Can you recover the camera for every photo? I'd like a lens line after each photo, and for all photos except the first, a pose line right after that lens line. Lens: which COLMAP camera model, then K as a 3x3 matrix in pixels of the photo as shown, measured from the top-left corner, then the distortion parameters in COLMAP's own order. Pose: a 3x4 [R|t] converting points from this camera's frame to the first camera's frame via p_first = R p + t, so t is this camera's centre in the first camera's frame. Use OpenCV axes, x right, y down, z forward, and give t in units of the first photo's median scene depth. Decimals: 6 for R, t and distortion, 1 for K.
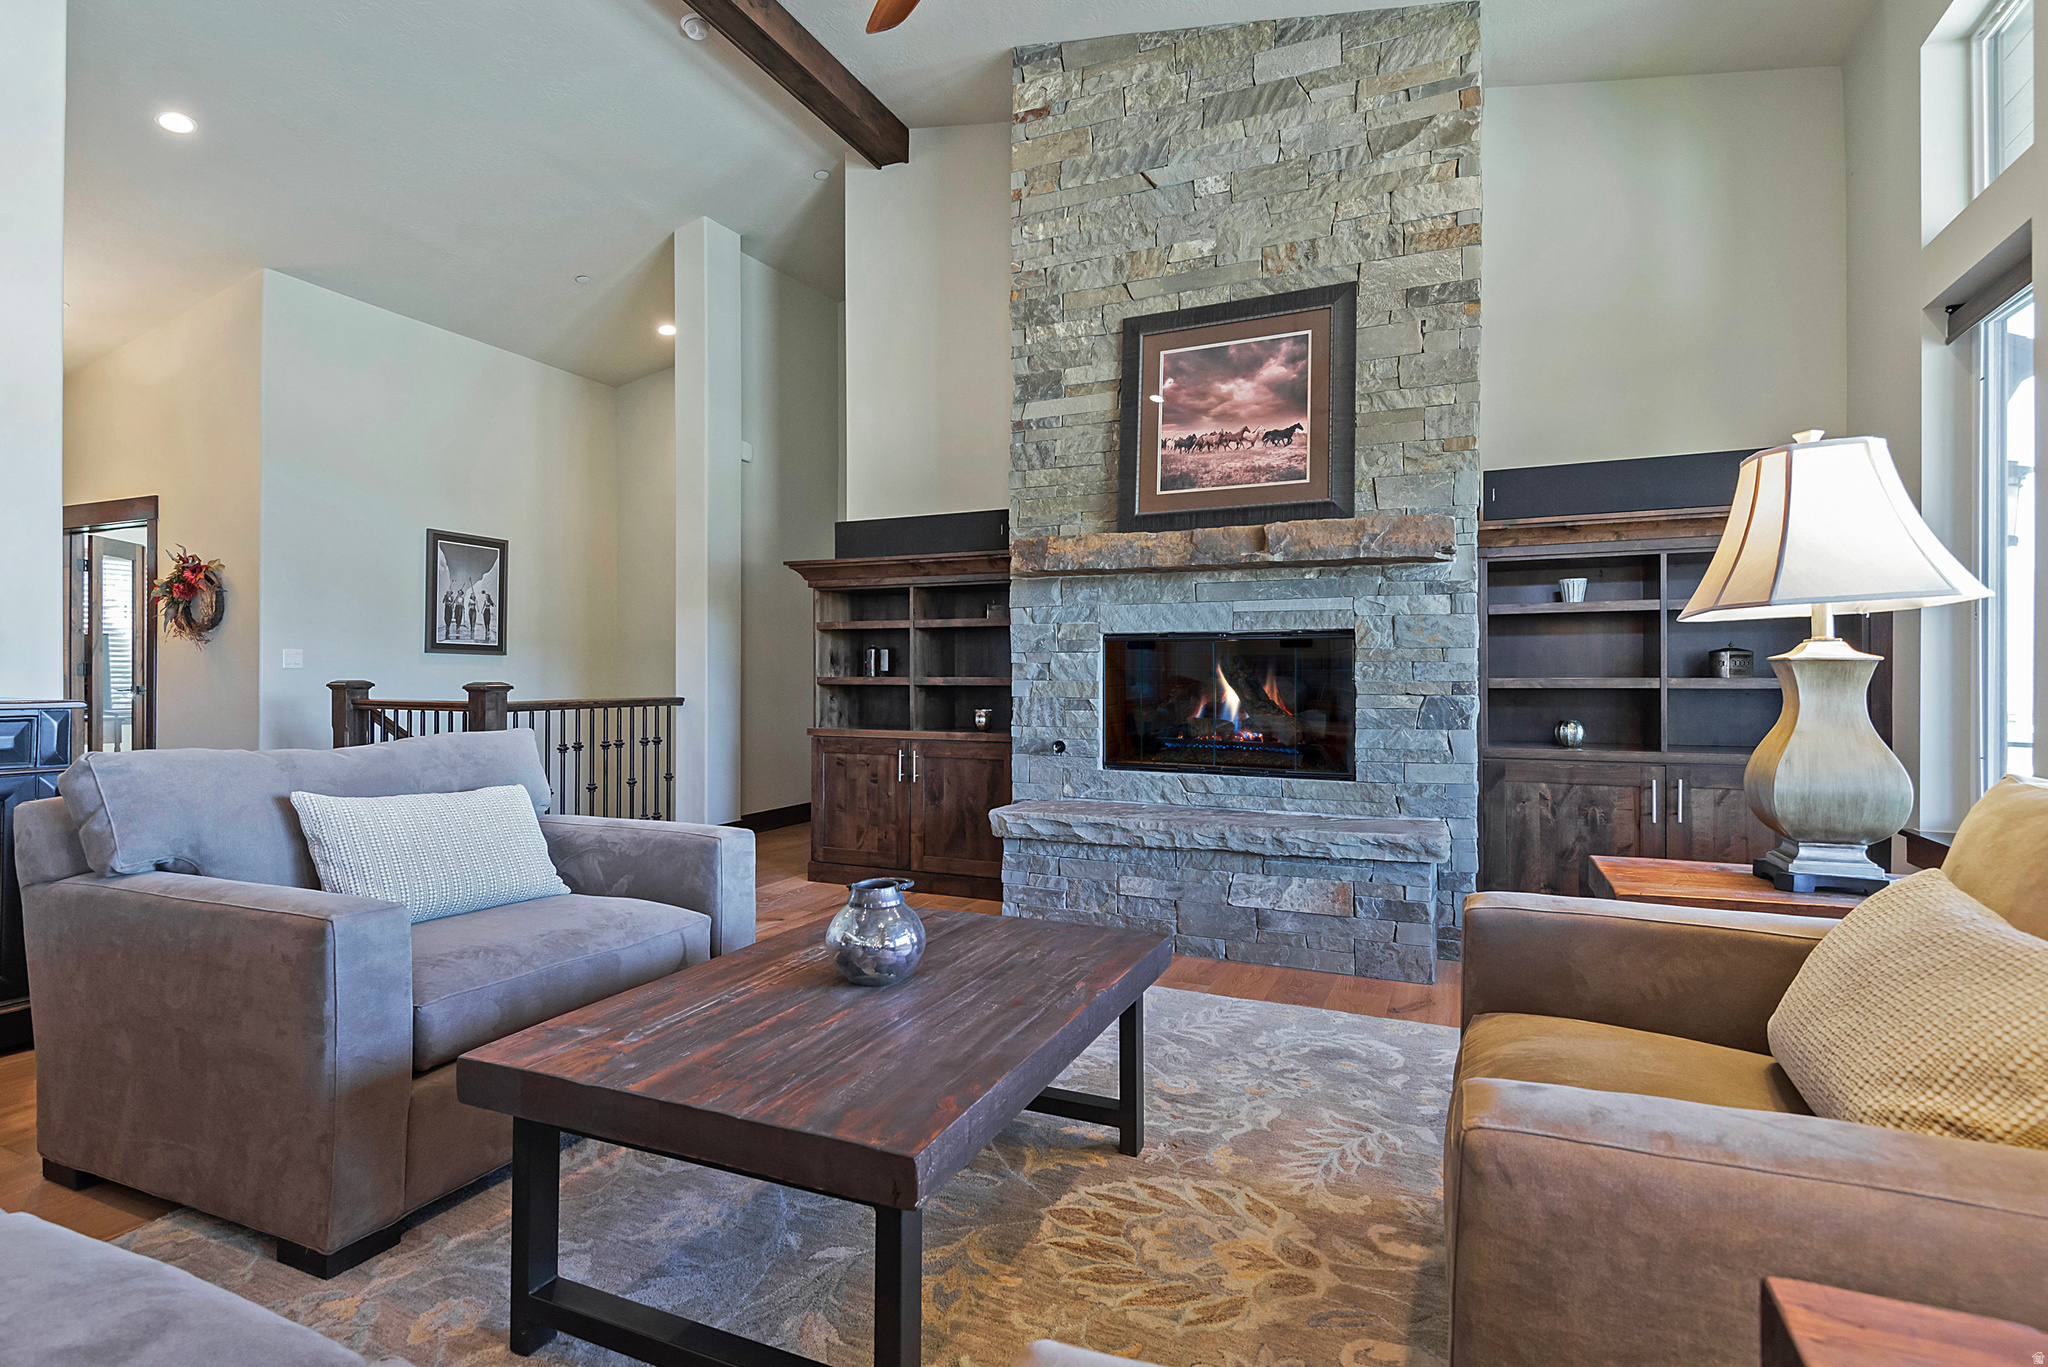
lens RADIAL K [[1007.8, 0, 1012.8], [0, 1007.8, 685.9], [0, 0, 1]] dist [0.004162, -0.000448]
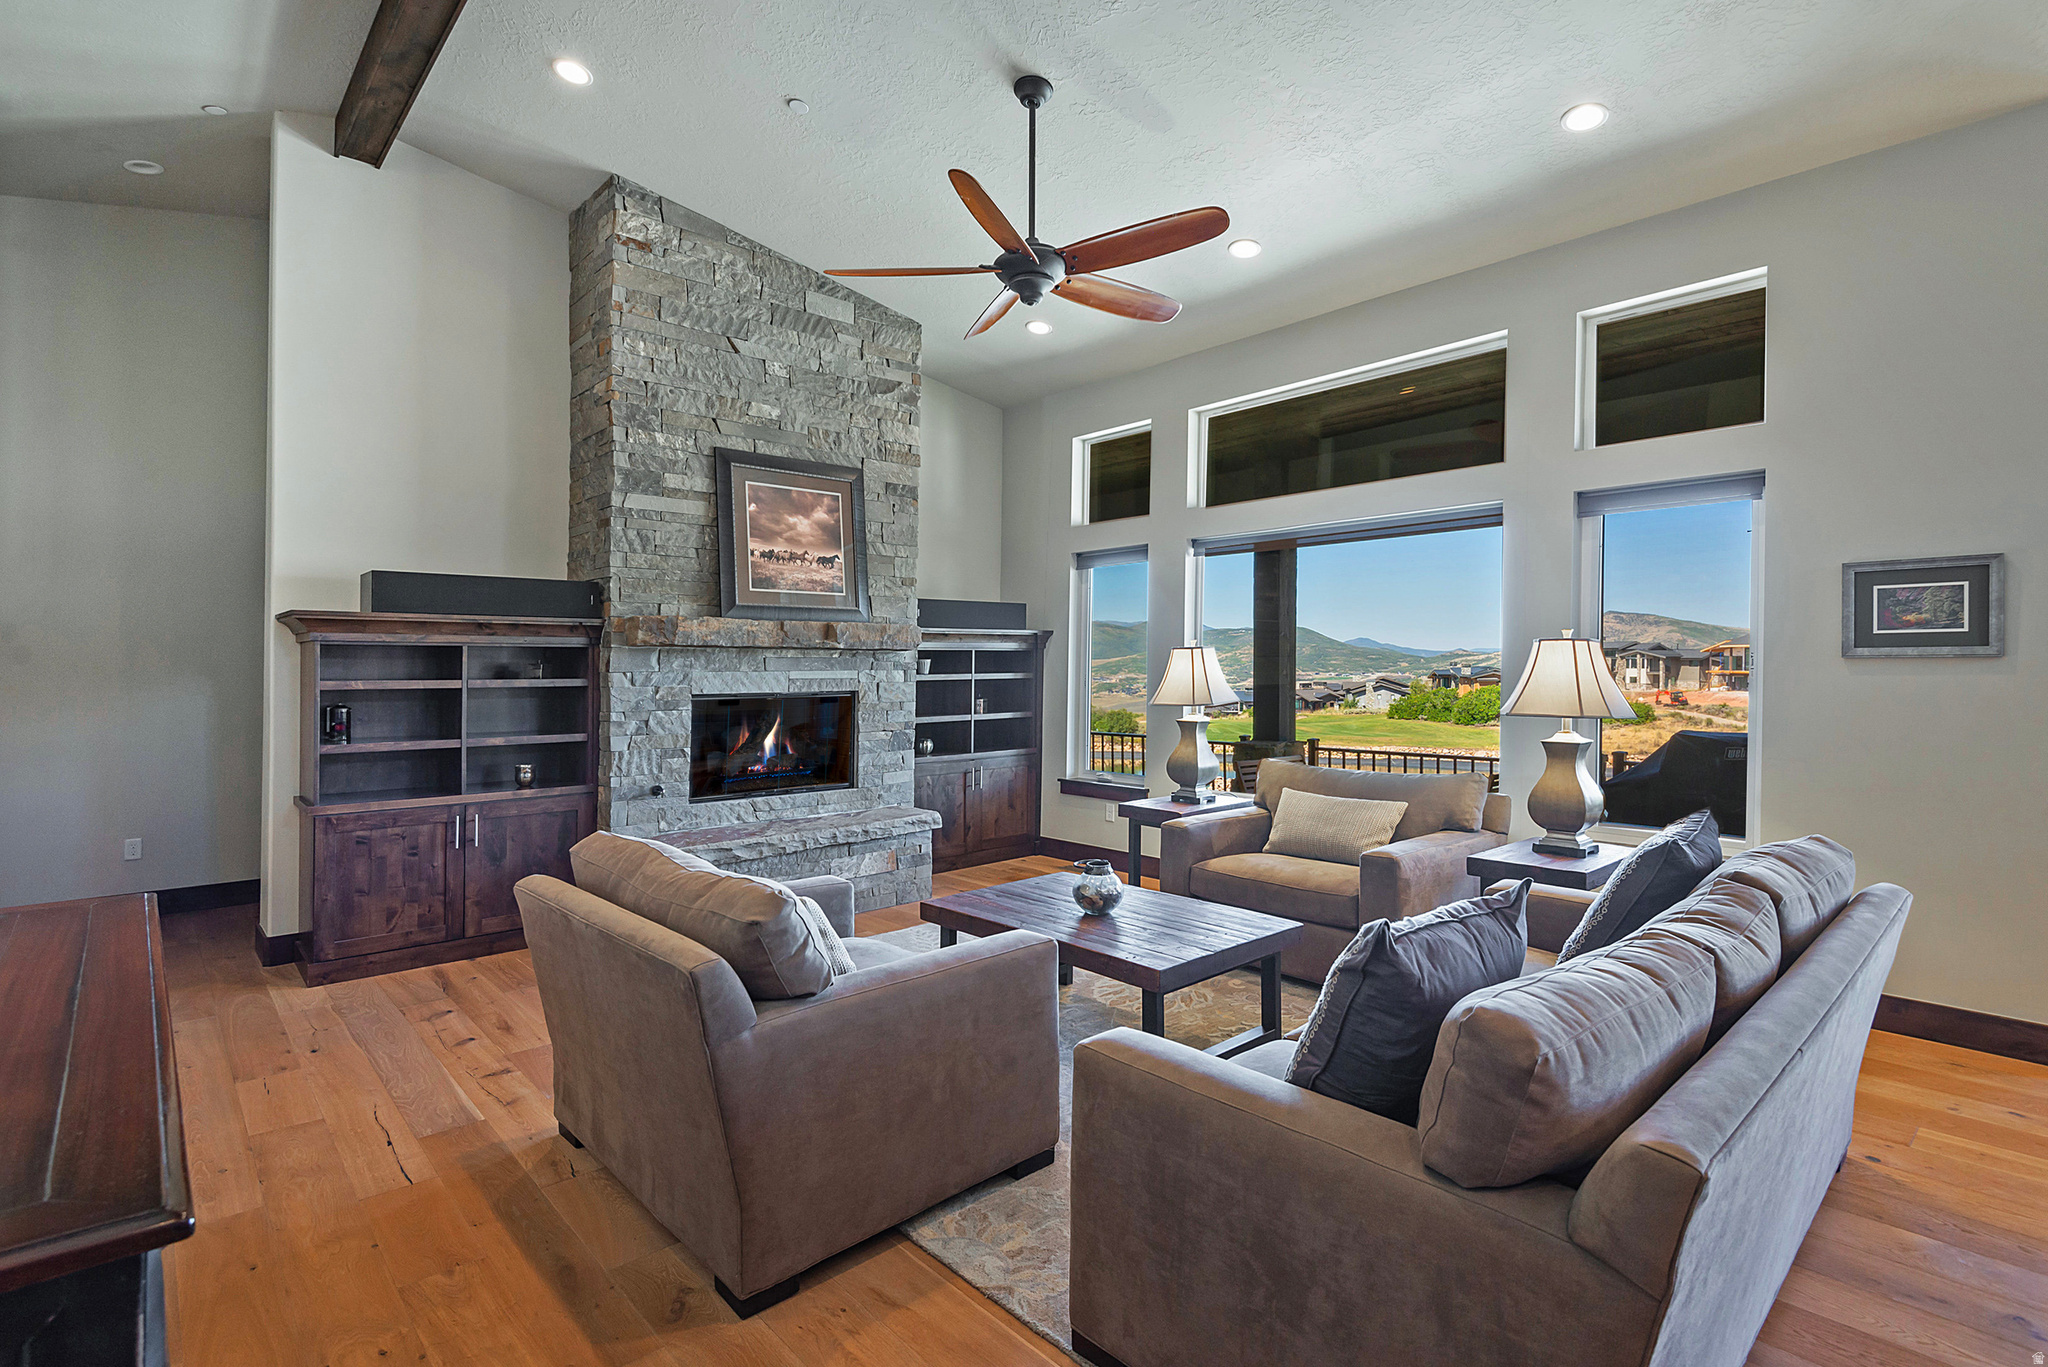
lens RADIAL K [[969.2, 0, 1002.1], [0, 969.2, 687.9], [0, 0, 1]] dist [0.001430, -0.000779]
pose [[0.399177, -0.027826, 0.916452, -0.894965], [0.008534, 0.999609, 0.026634, -0.093500], [-0.916834, -0.002811, 0.399258, 0.188650]]
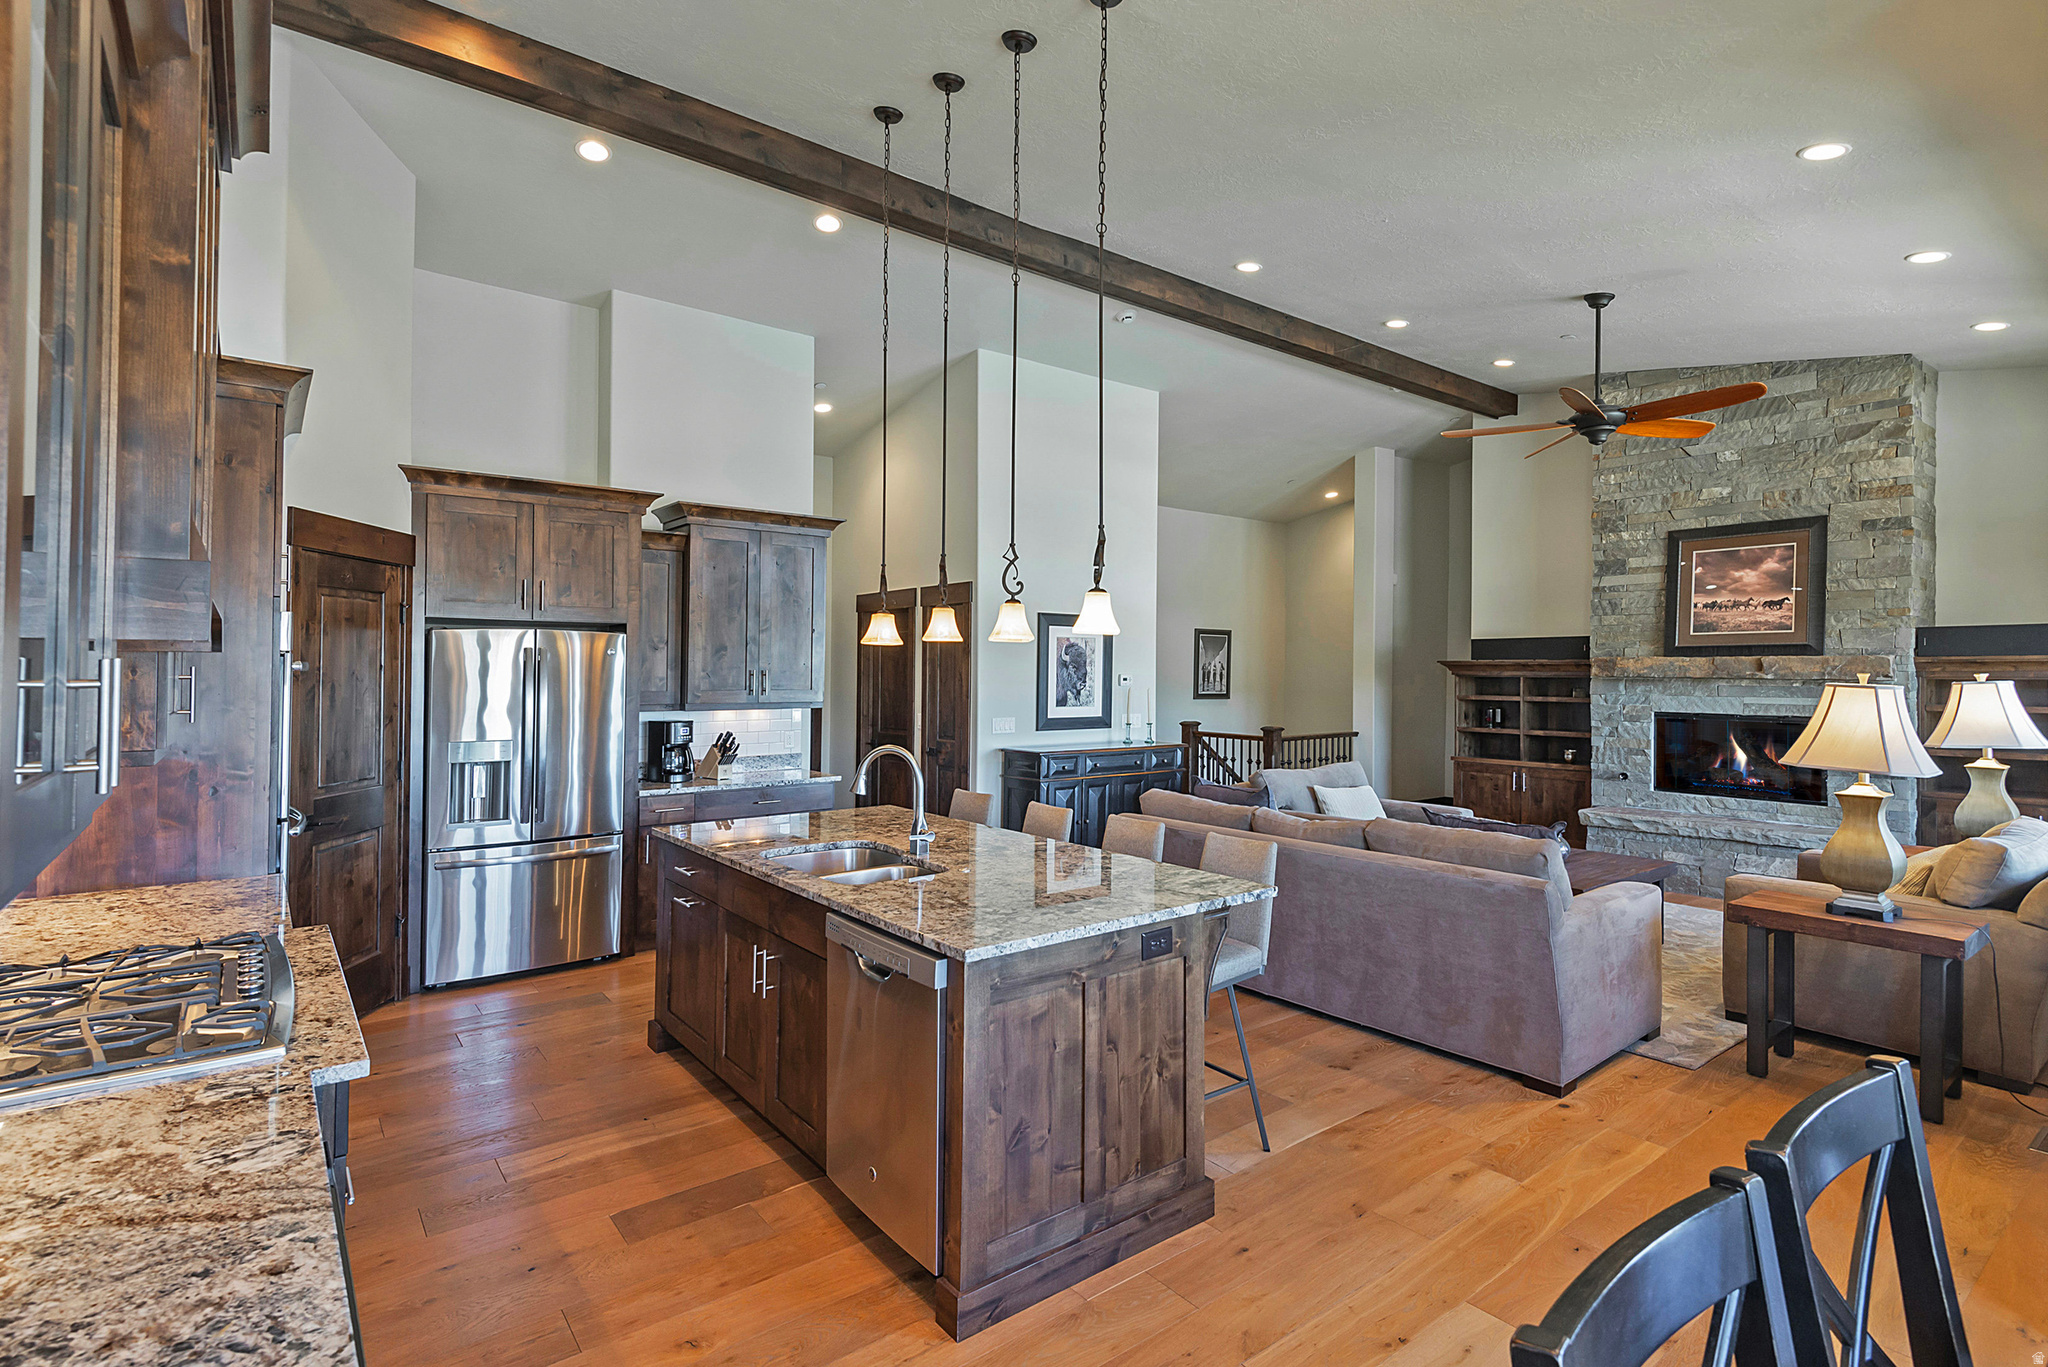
lens RADIAL K [[1002.9, 0, 1015.7], [0, 1002.9, 681.1], [0, 0, 1]] dist [0.028959, -0.024363]
pose [[0.881652, 0.002322, -0.471895, -0.060087], [-0.001190, 0.999996, 0.002698, -0.113520], [0.471899, -0.001817, 0.881651, -1.089847]]
